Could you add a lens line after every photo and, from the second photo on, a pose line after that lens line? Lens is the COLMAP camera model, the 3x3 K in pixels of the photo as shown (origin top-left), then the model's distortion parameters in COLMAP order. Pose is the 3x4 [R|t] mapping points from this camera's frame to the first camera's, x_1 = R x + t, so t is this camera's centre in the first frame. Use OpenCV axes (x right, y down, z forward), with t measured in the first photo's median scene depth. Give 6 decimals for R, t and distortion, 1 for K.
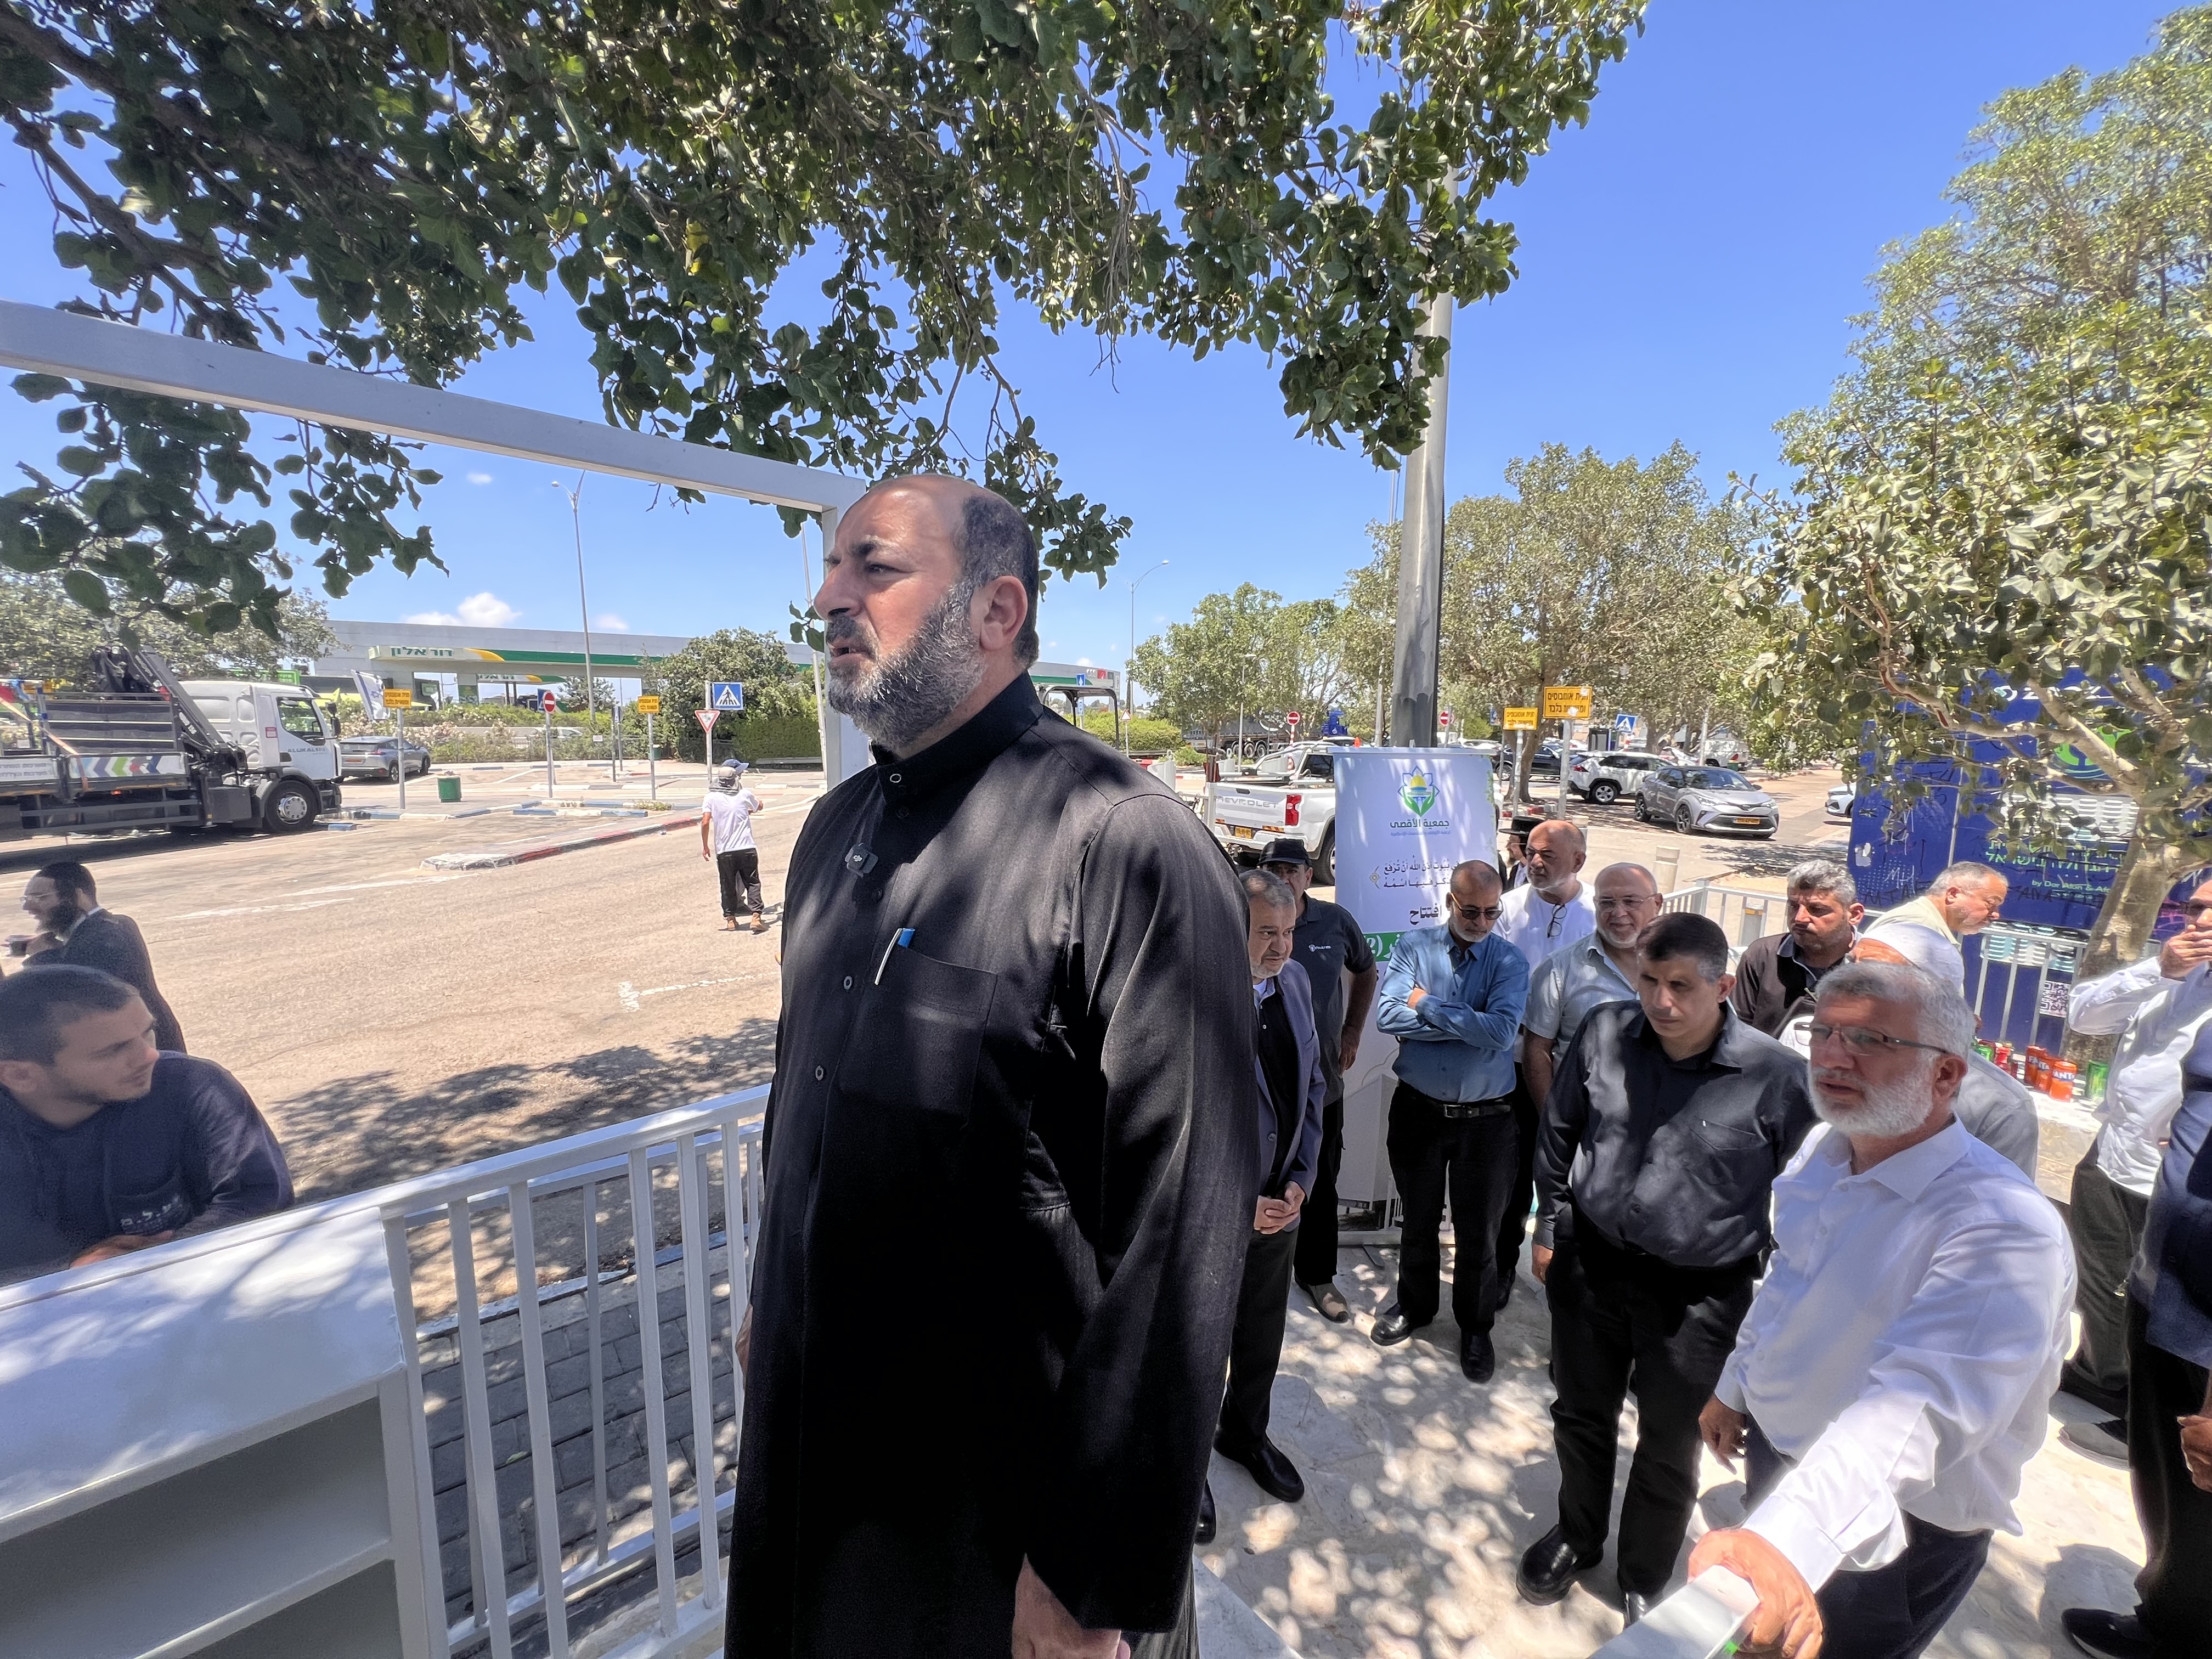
lens RADIAL K [[889.6, 0, 1111.1], [0, 889.6, 832.8], [0, 0, 1]] dist [-0.004524, 0.001093]
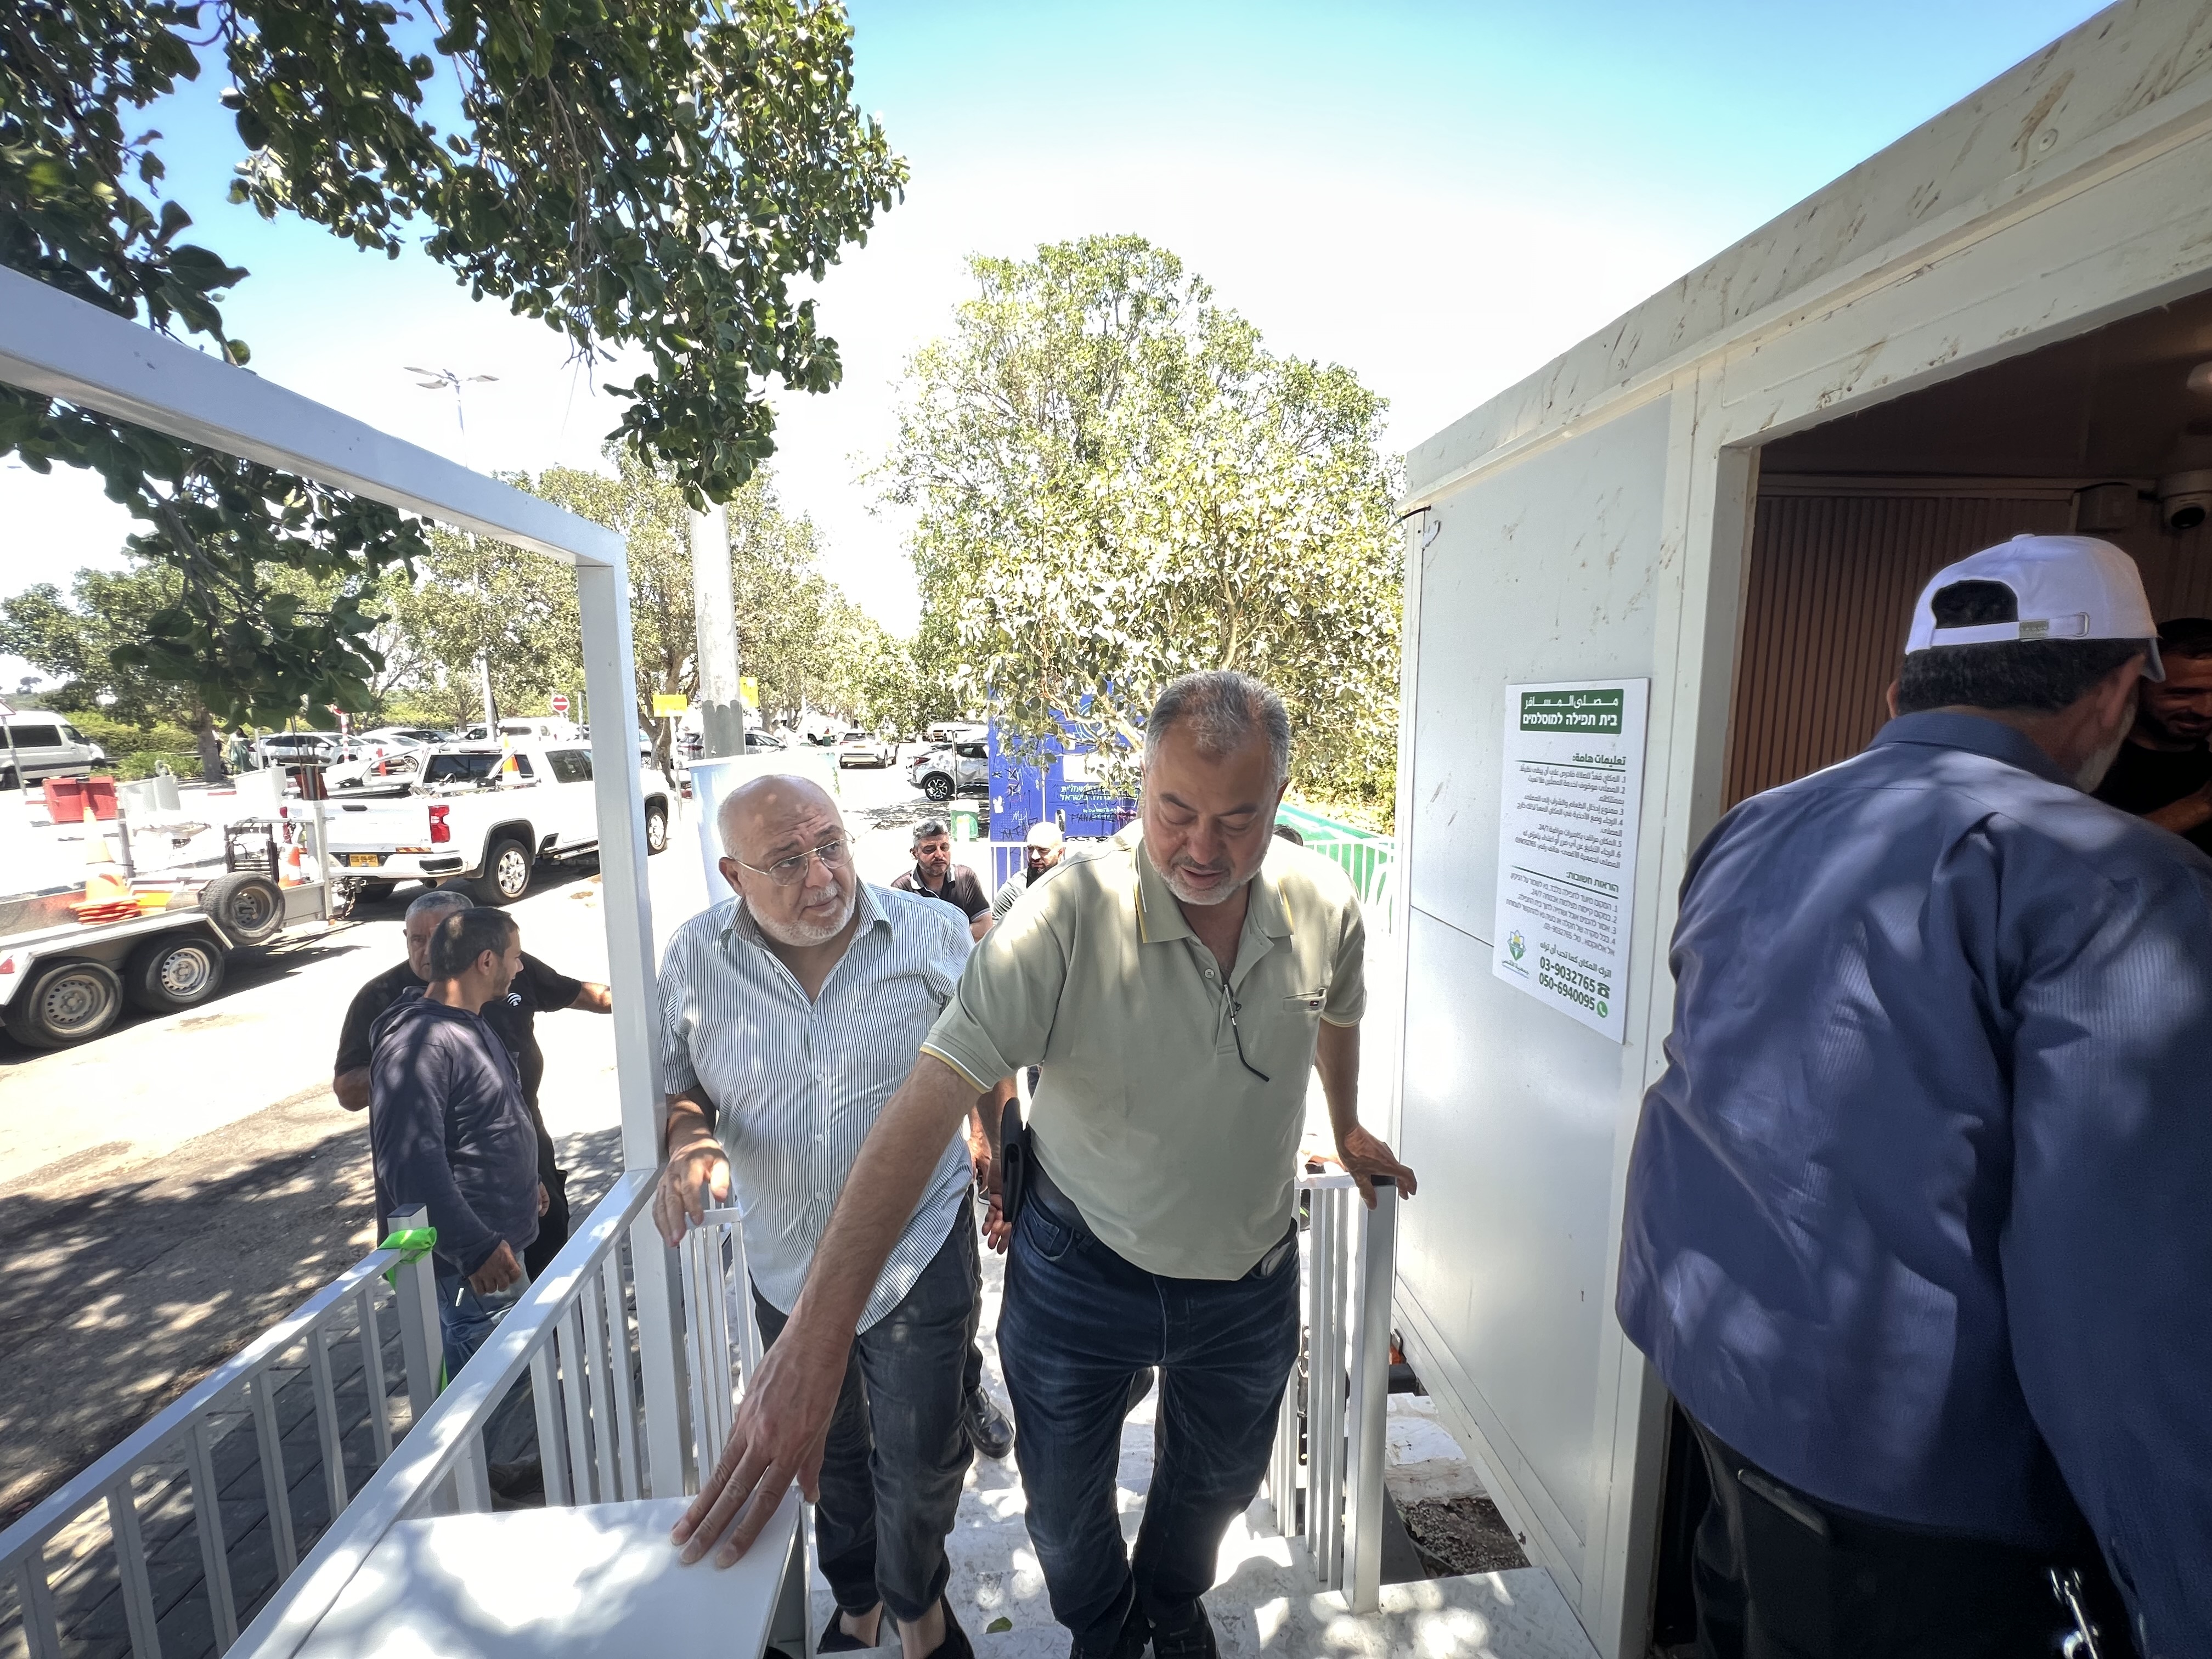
lens RADIAL K [[889.6, 0, 1108.4], [0, 889.6, 833.6], [0, 0, 1]] dist [-0.004524, 0.001093]
pose [[0.595933, -0.134986, 0.791608, -0.197171], [0.116983, 0.989848, 0.080724, -0.026951], [-0.794468, 0.044499, 0.605674, 0.009796]]
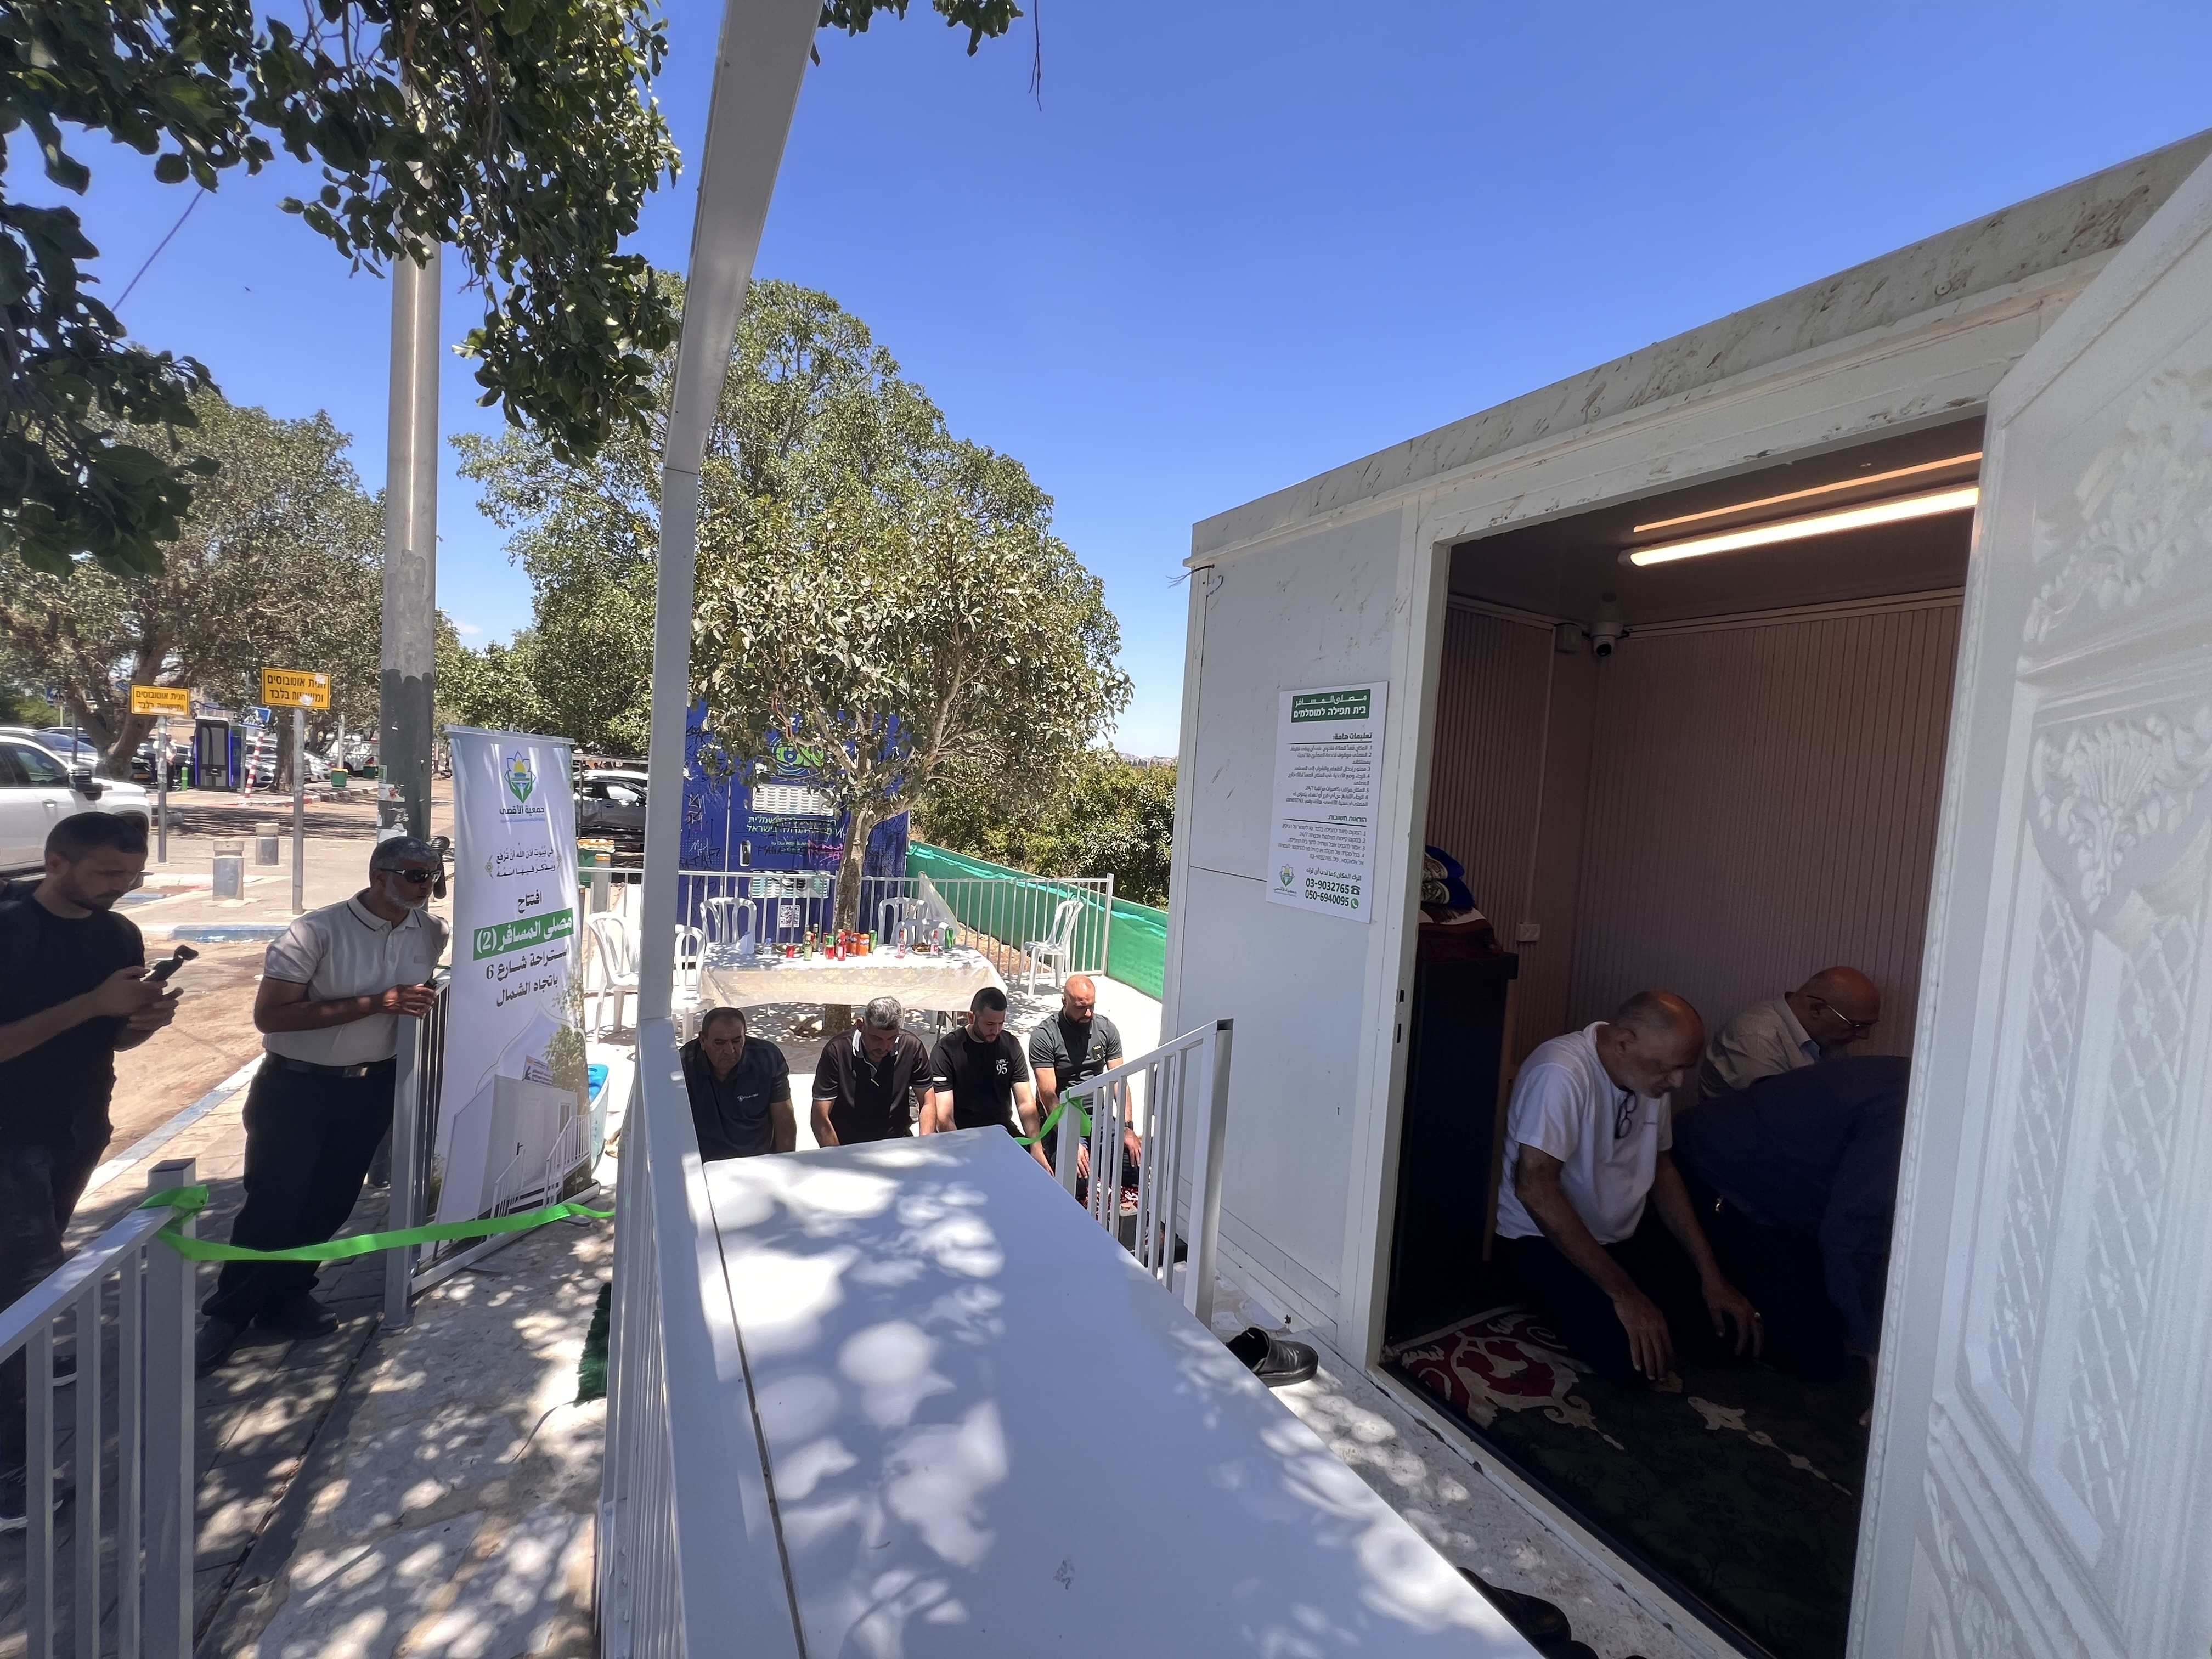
lens RADIAL K [[889.6, 0, 1110.1], [0, 889.6, 831.5], [0, 0, 1]] dist [-0.004524, 0.001093]
pose [[0.236185, -0.050753, 0.970382, -0.321015], [0.058899, 0.997547, 0.037838, 0.013577], [-0.969921, 0.048218, 0.238595, 0.069557]]
